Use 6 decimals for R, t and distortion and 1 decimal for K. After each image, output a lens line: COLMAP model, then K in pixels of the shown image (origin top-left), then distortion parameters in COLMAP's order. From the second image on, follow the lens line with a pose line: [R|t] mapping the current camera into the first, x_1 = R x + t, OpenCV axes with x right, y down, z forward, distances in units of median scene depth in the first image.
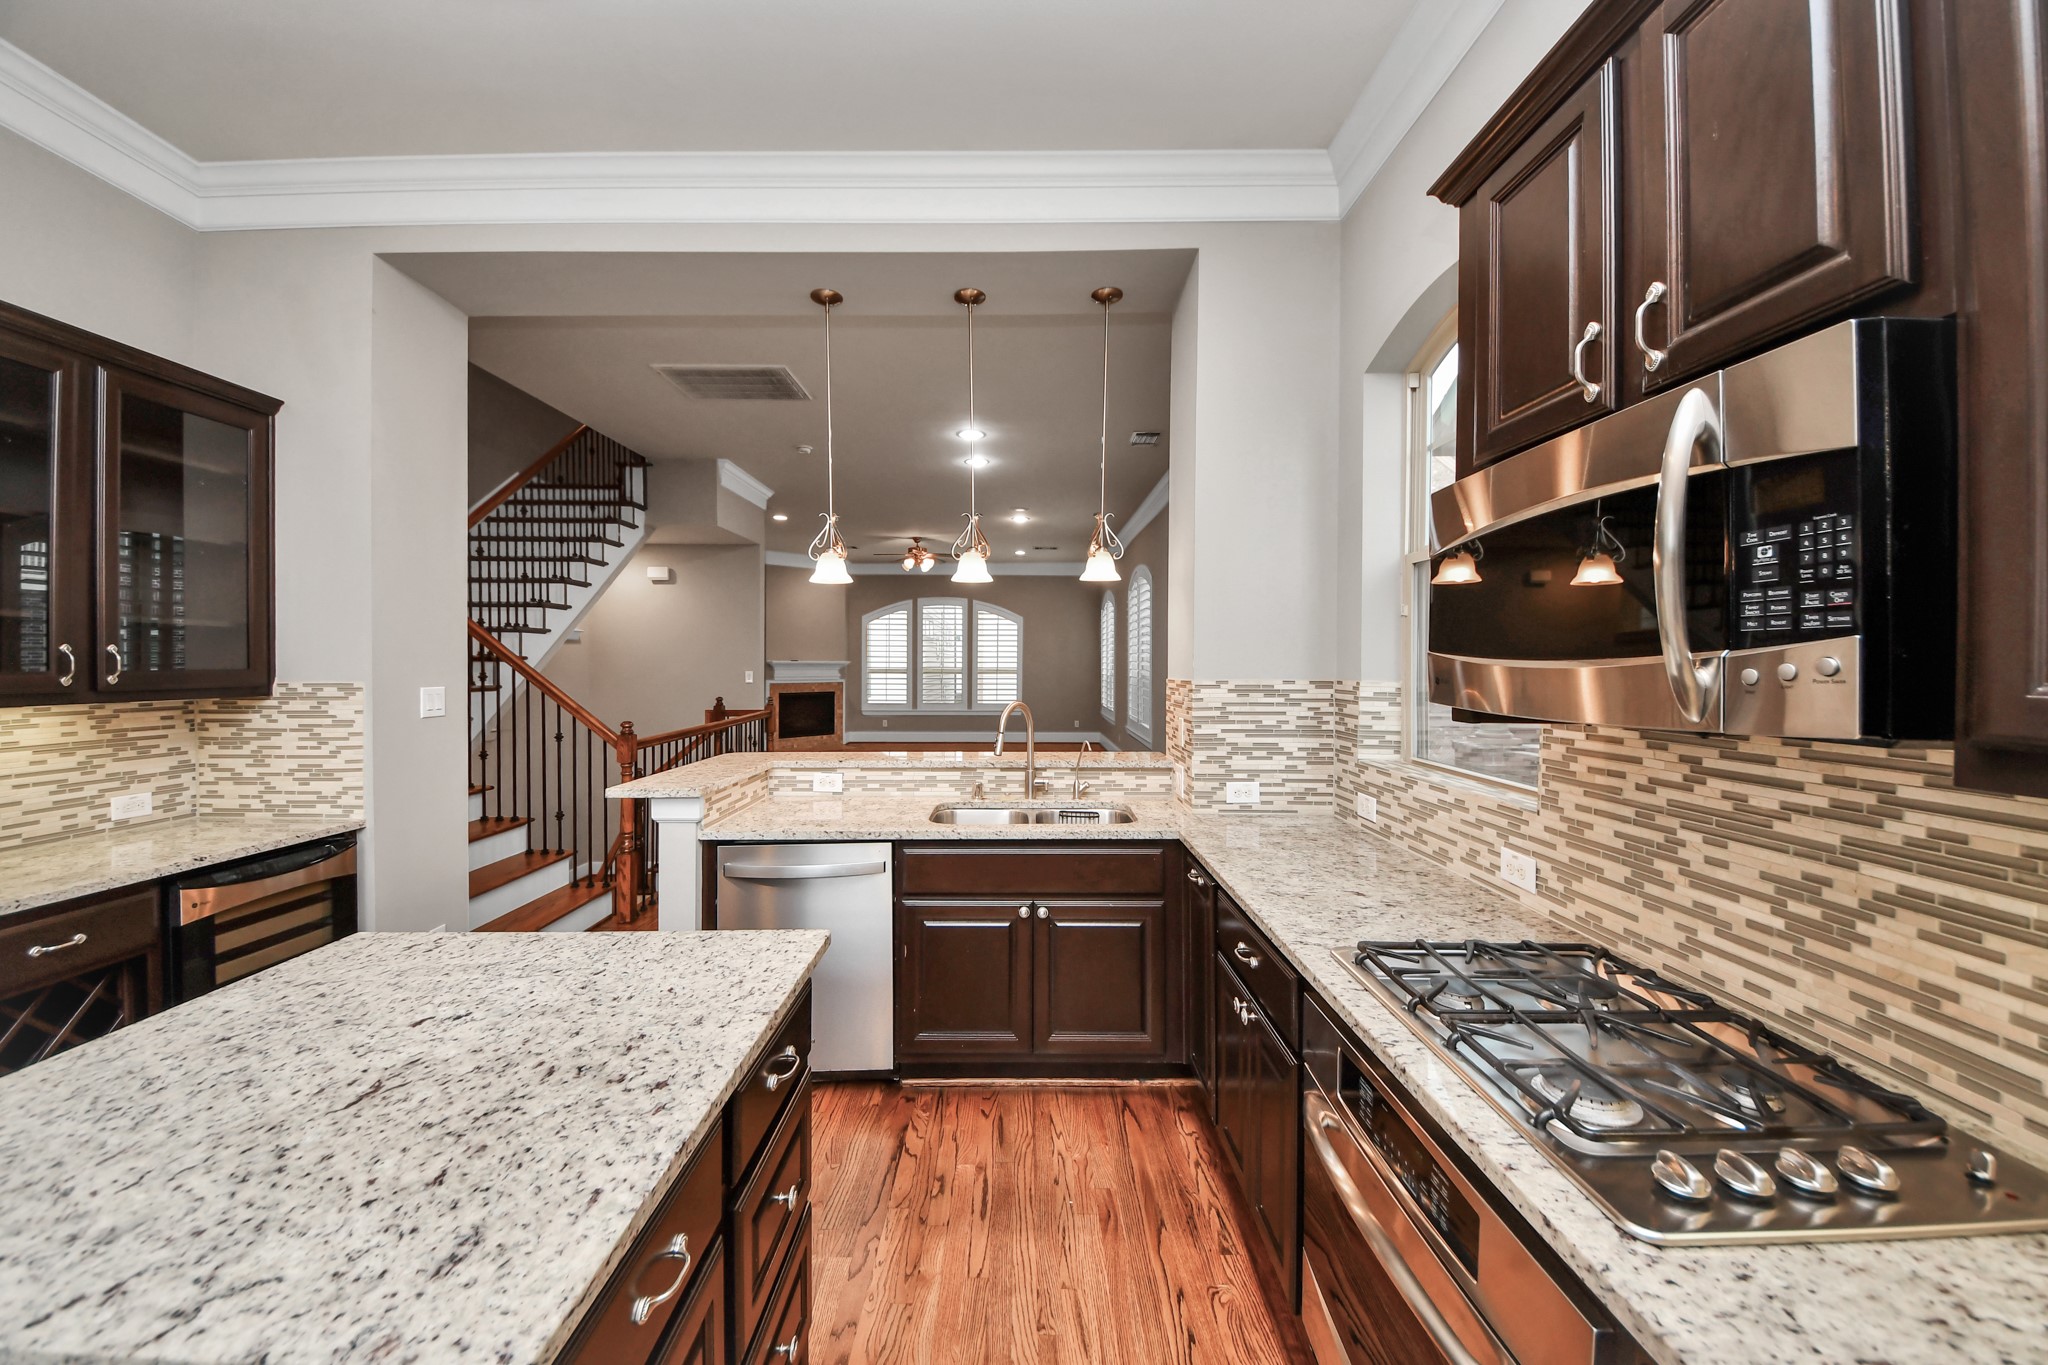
lens RADIAL K [[749.9, 0, 1032.5], [0, 749.9, 657.1], [0, 0, 1]] dist [0.014308, -0.006506]
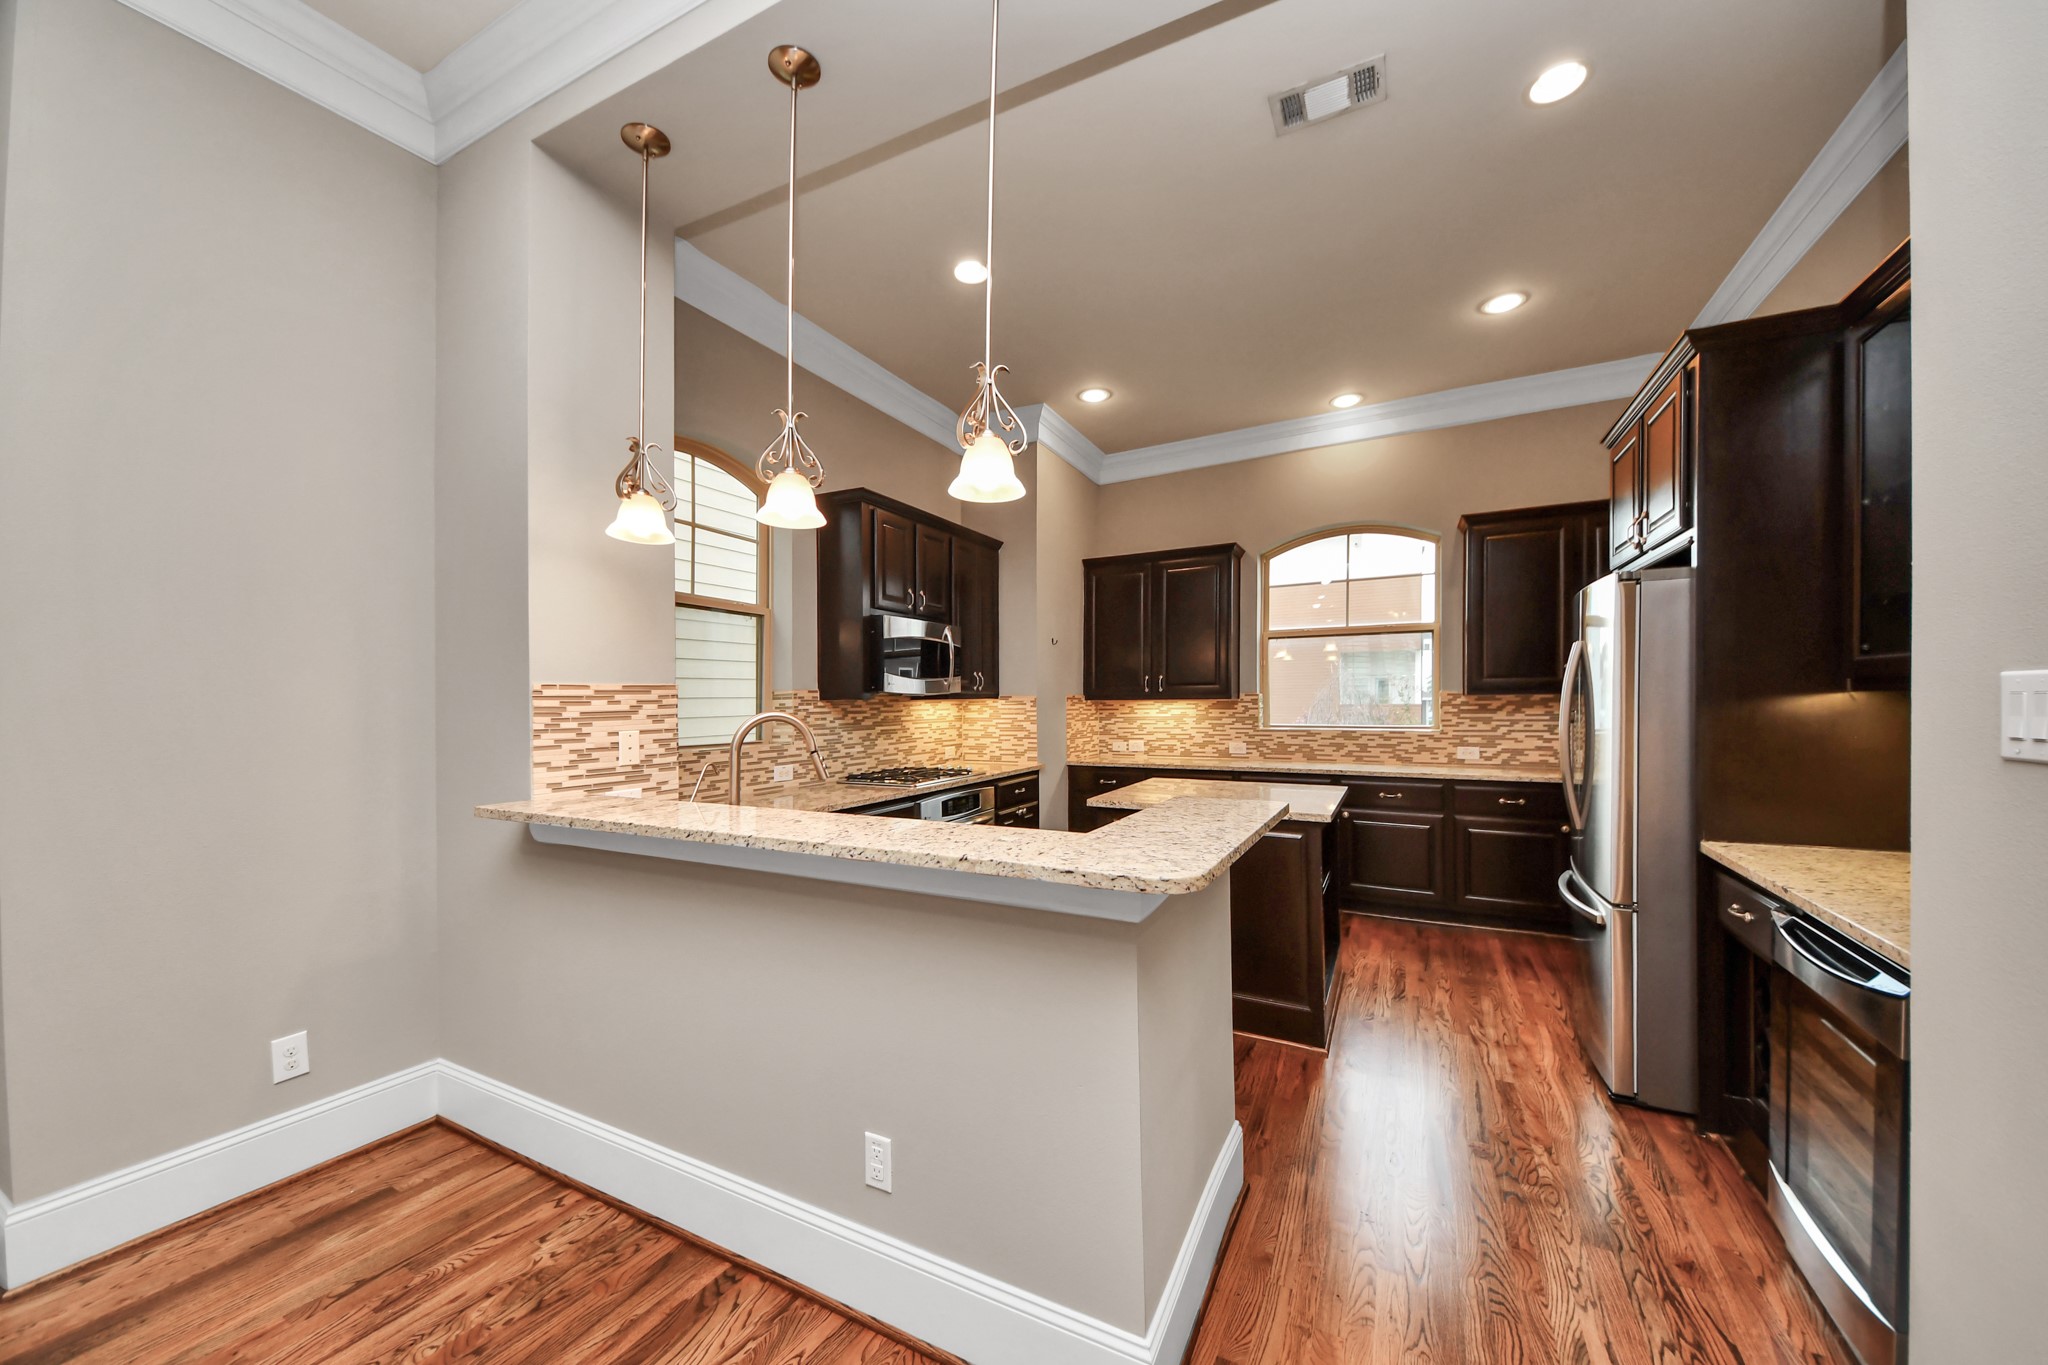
lens RADIAL K [[749.9, 0, 1033.9], [0, 749.9, 703.1], [0, 0, 1]] dist [0.014308, -0.006506]
pose [[-0.884853, 0.000744, 0.465869, -0.706309], [-0.000455, 0.999997, -0.002461, 0.062396], [-0.465870, -0.002390, -0.884850, 1.834760]]
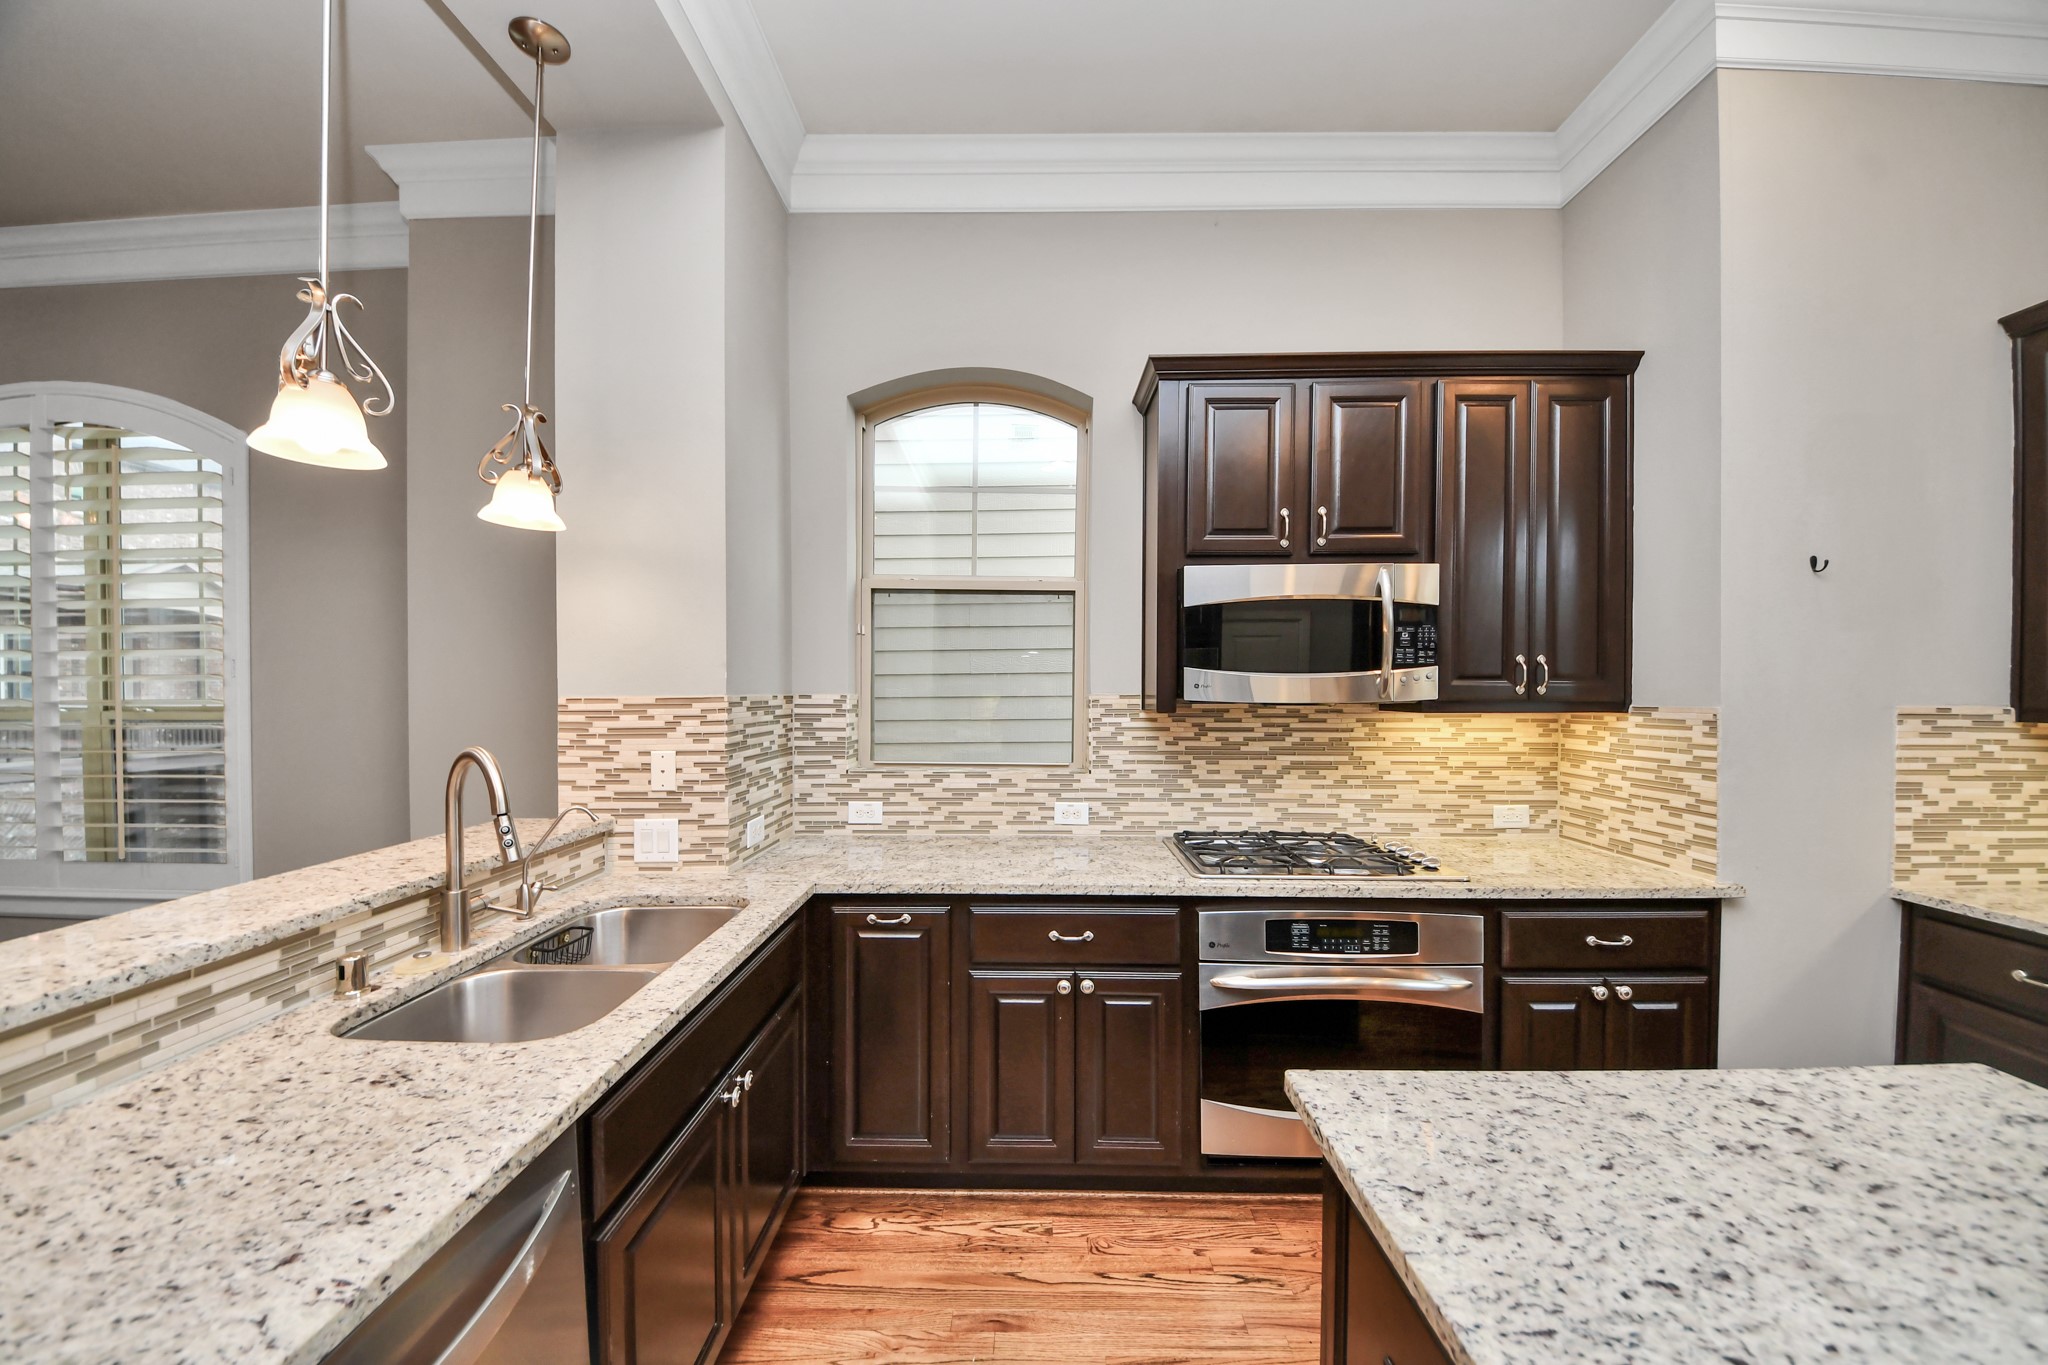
lens RADIAL K [[749.9, 0, 982.6], [0, 749.9, 692.1], [0, 0, 1]] dist [0.014308, -0.006506]
pose [[0.039263, -0.013850, 0.999133, -0.607094], [-0.008954, 0.999859, 0.014212, 0.014194], [-0.999189, -0.009504, 0.039134, 0.797963]]
